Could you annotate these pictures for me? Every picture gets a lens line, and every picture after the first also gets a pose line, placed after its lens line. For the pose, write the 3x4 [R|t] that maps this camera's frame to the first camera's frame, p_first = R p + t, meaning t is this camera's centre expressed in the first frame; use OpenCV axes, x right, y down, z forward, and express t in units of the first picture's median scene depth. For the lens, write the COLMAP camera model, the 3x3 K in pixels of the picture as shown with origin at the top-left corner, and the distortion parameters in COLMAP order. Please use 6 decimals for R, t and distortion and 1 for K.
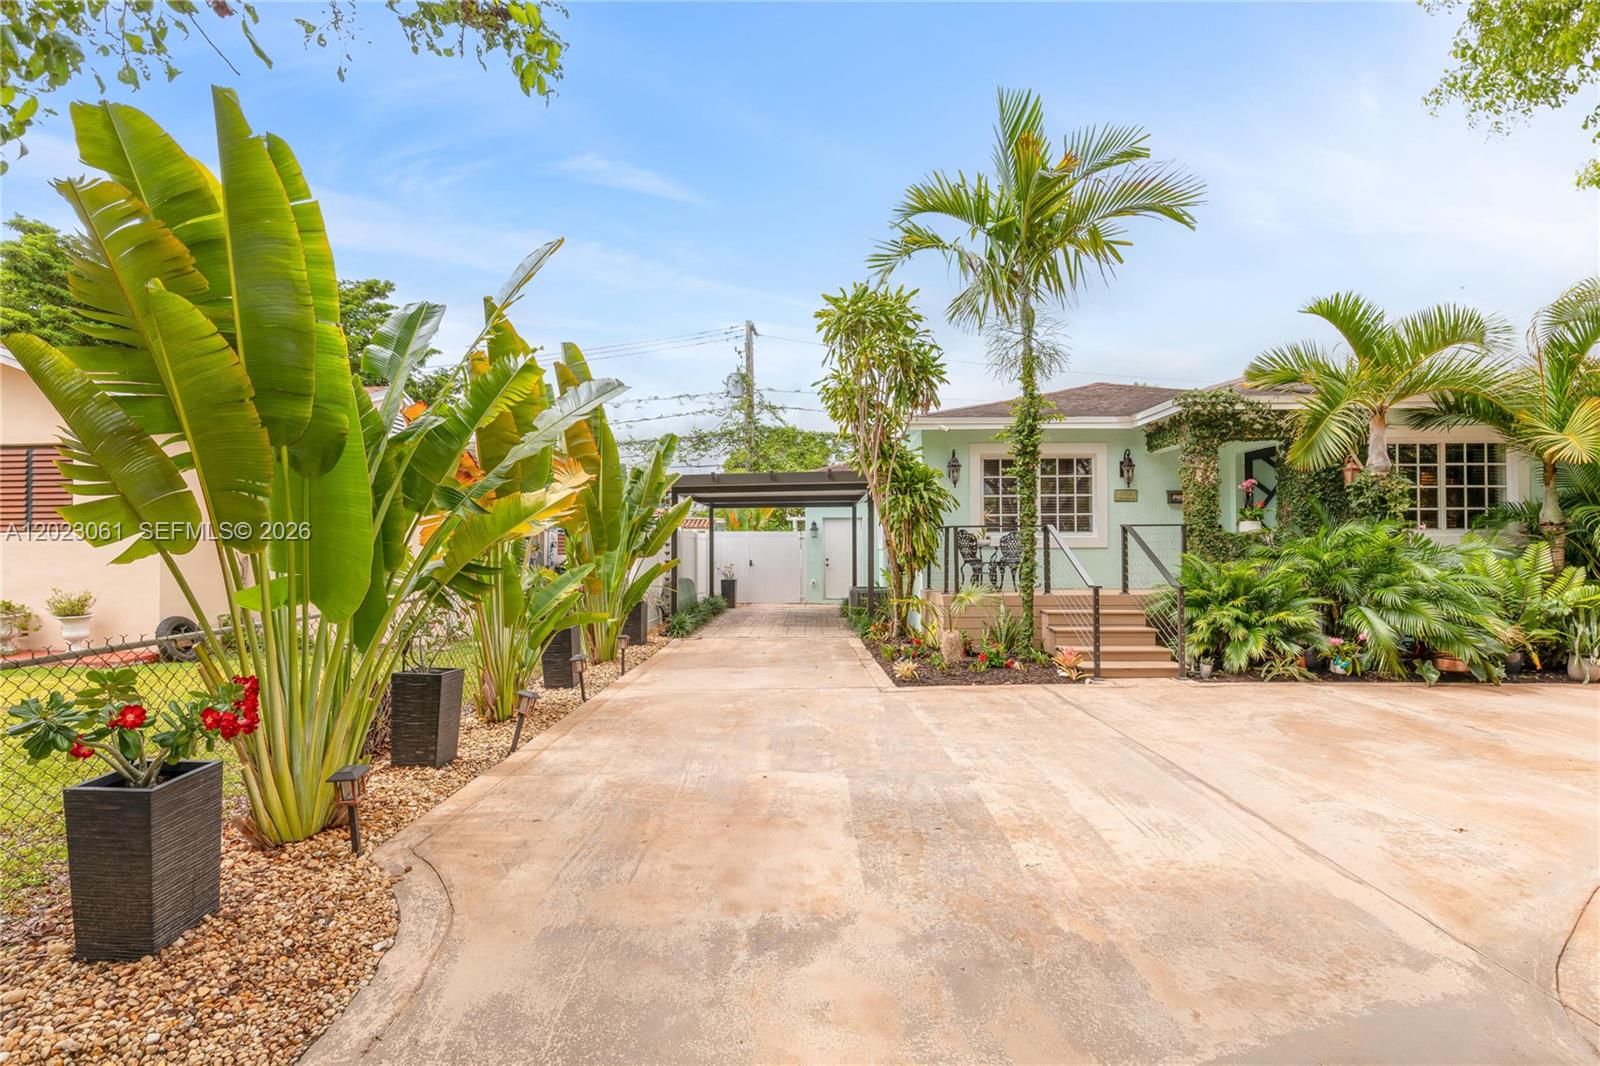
lens RADIAL K [[775.0, 0, 800.9], [0, 775.0, 547.6], [0, 0, 1]] dist [0.000669, -0.000417]
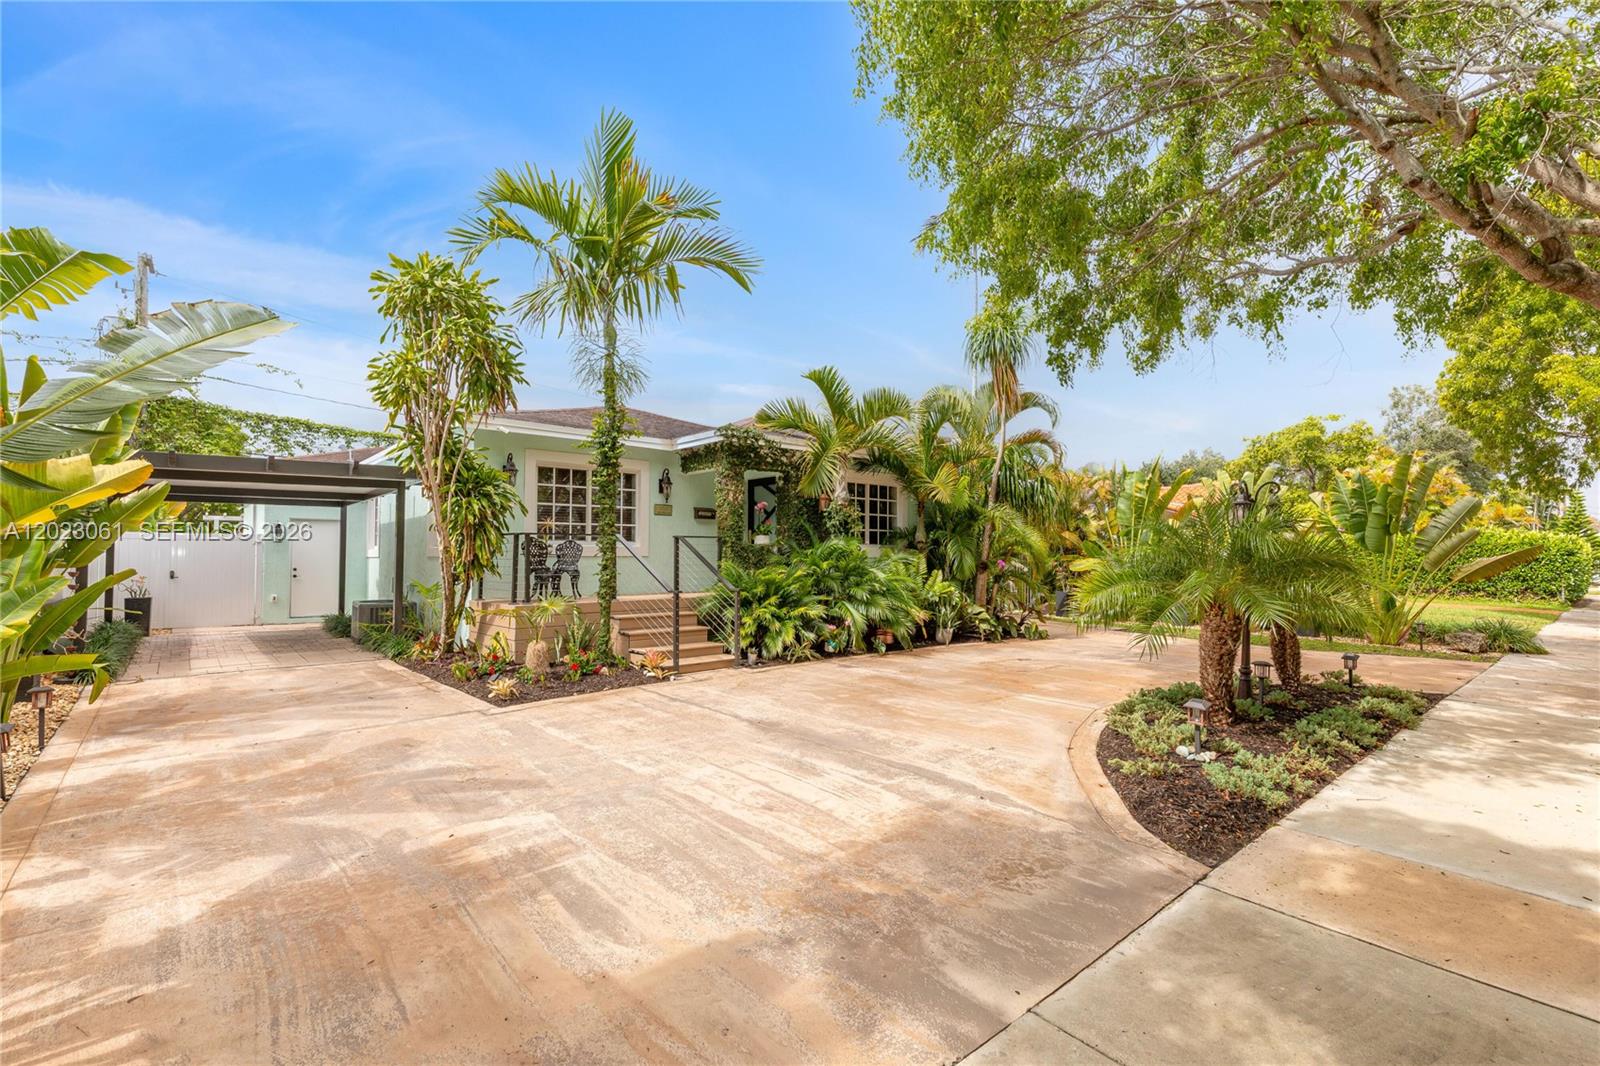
lens RADIAL K [[731.3, 0, 799.1], [0, 731.3, 541.3], [0, 0, 1]] dist [0.008986, -0.000239]
pose [[0.732308, 0.019173, 0.680704, -0.187451], [-0.004831, 0.999725, -0.022962, 0.001935], [-0.680957, 0.013527, 0.732199, 0.111554]]
